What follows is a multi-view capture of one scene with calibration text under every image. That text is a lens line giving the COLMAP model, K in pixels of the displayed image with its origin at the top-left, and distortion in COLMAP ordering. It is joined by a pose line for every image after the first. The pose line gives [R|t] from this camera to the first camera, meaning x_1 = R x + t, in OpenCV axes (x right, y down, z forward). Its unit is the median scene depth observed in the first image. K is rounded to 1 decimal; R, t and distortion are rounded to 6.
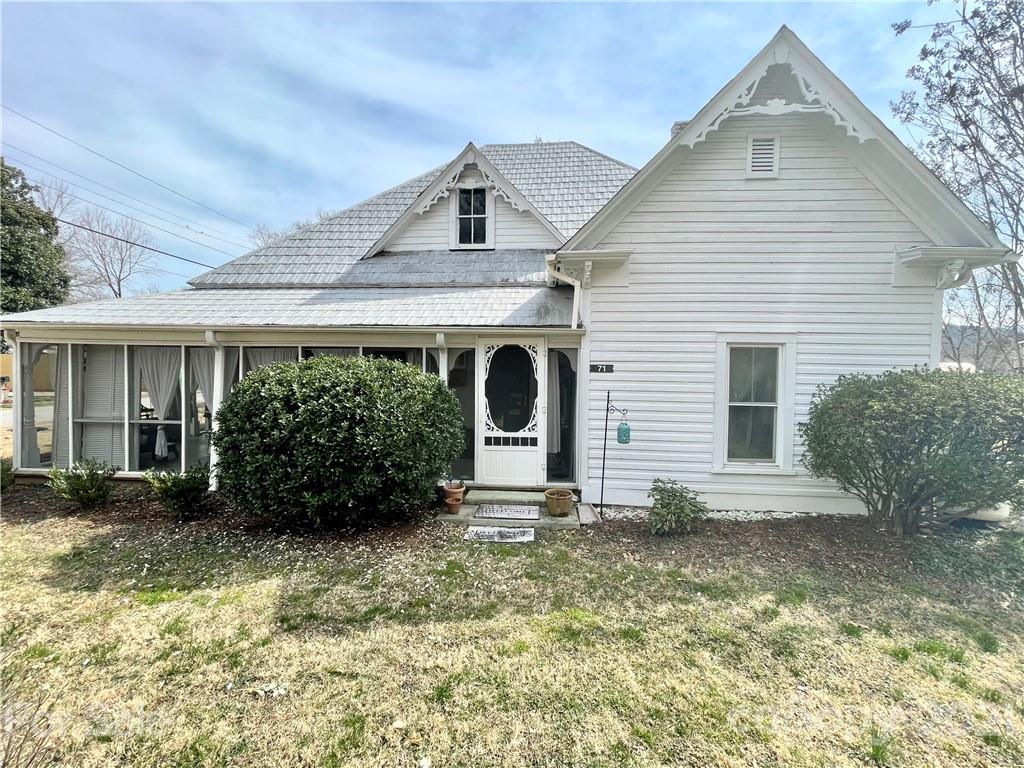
lens RADIAL K [[411.9, 0, 512.0], [0, 411.9, 384.0], [0, 0, 1]] dist [-0.006229, 0.000416]
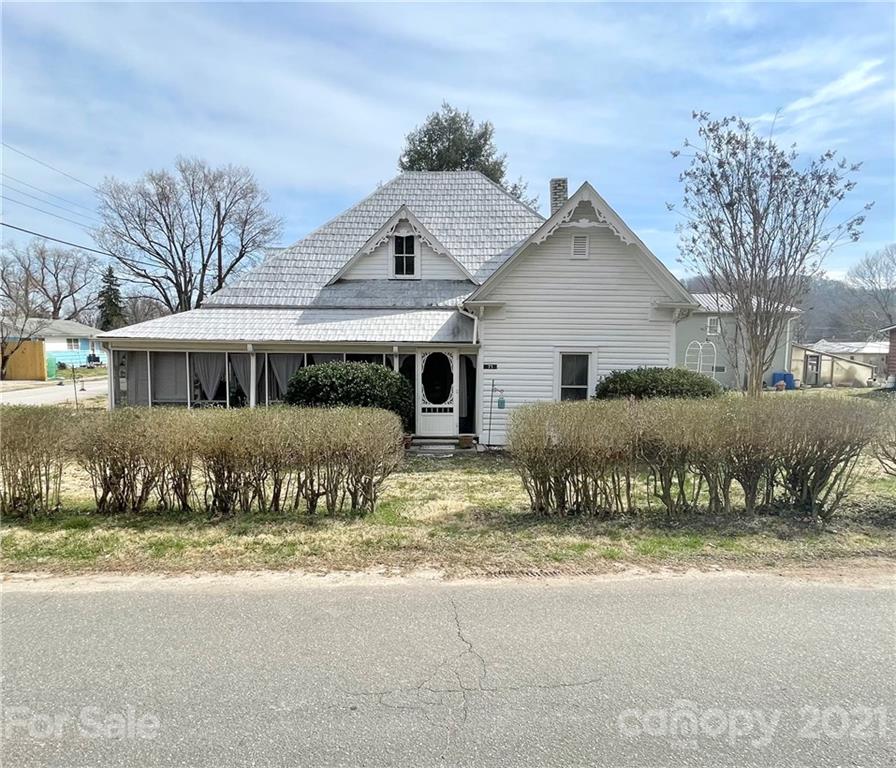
lens RADIAL K [[325.6, 0, 448.8], [0, 325.6, 385.7], [0, 0, 1]] dist [-0.031061, 0.000174]
pose [[0.998293, -0.007692, 0.057895, -0.031843], [0.005427, 0.999217, 0.039181, -0.011211], [-0.058151, -0.038800, 0.997554, -0.316132]]
